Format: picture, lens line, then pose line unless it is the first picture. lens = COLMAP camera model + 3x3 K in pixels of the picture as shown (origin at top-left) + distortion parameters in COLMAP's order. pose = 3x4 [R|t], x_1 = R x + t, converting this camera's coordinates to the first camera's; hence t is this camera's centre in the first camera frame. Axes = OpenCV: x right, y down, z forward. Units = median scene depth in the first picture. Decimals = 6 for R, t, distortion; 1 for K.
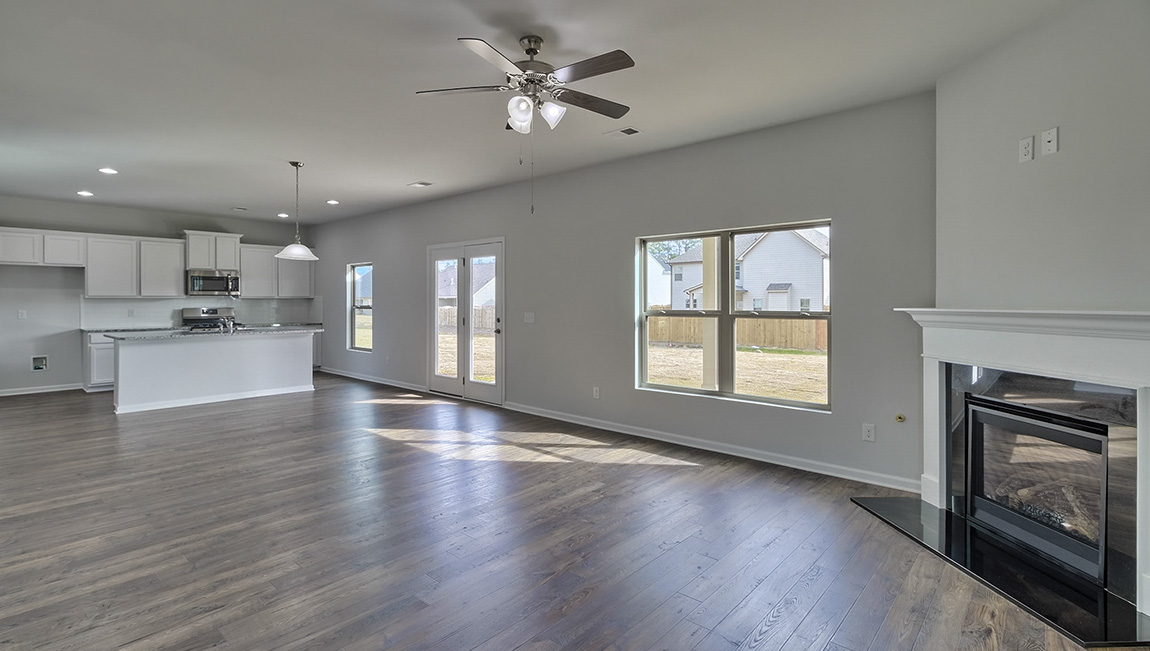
lens RADIAL K [[533.4, 0, 575.6], [0, 533.4, 302.2], [0, 0, 1]] dist [-0.001983, -0.000202]
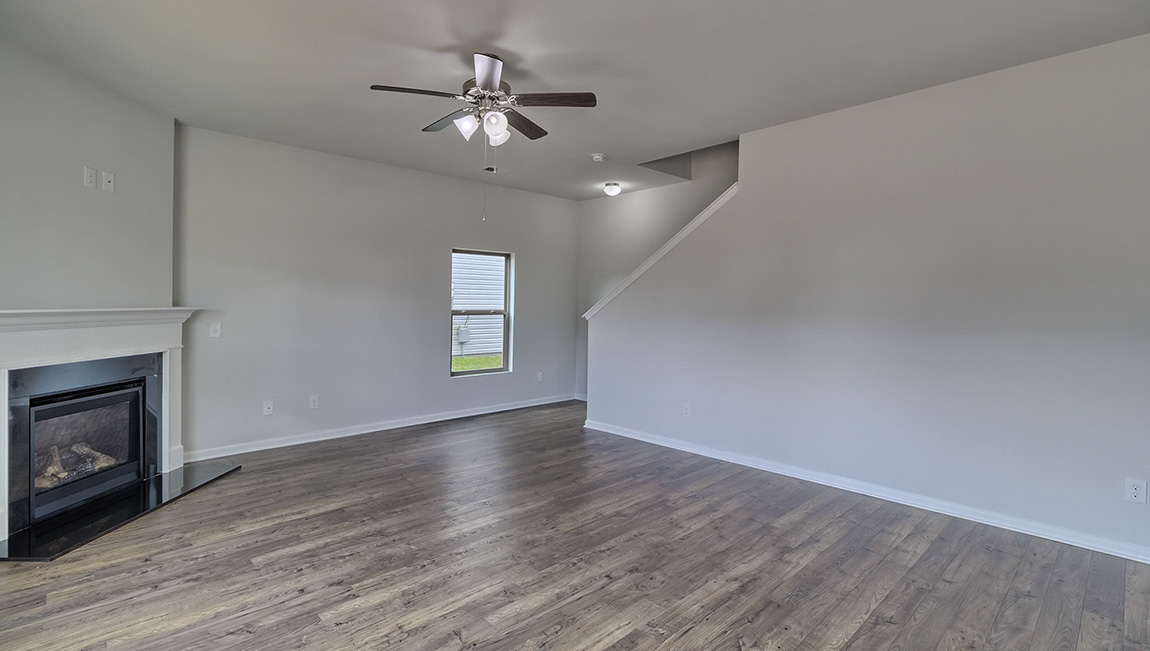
lens RADIAL K [[533.4, 0, 575.6], [0, 533.4, 302.2], [0, 0, 1]] dist [-0.001983, -0.000202]
pose [[-0.996595, -0.007773, 0.082083, -0.260556], [-0.008212, 0.999954, -0.005022, -0.002341], [-0.082040, -0.005679, -0.996613, 1.499854]]
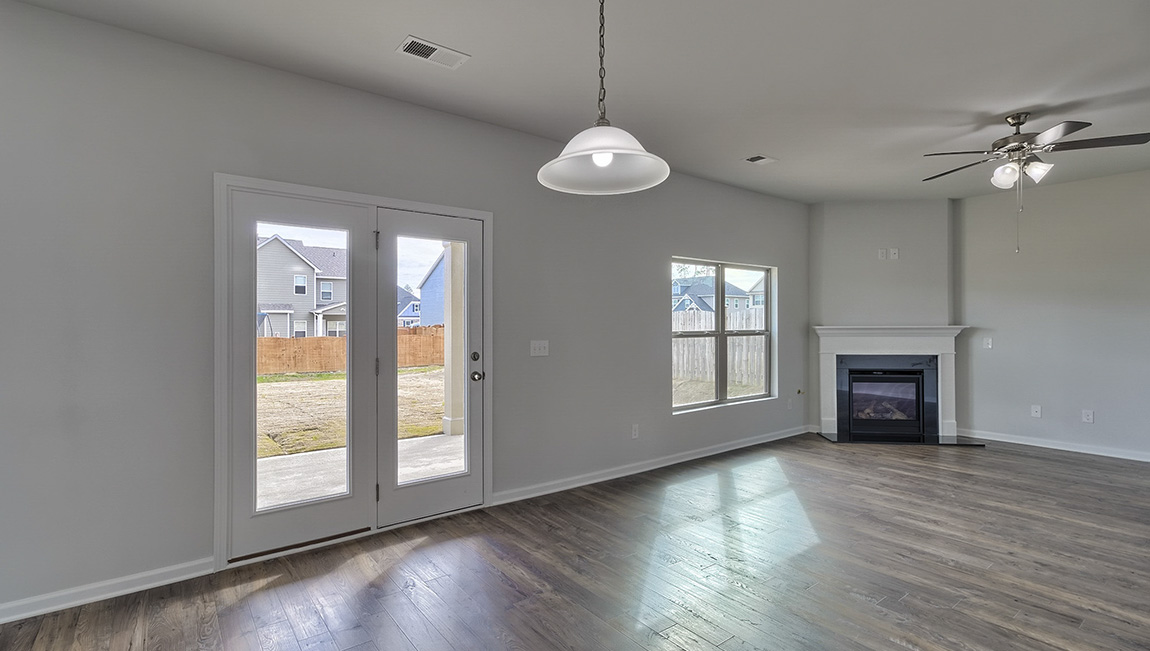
lens RADIAL K [[539.0, 0, 550.0], [0, 539.0, 316.7], [0, 0, 1]] dist [0.001409, 0.000306]
pose [[0.201249, 0.007166, 0.979514, -1.148324], [0.000084, 0.999973, -0.007332, -0.006707], [-0.979540, 0.001558, 0.201243, 1.342098]]
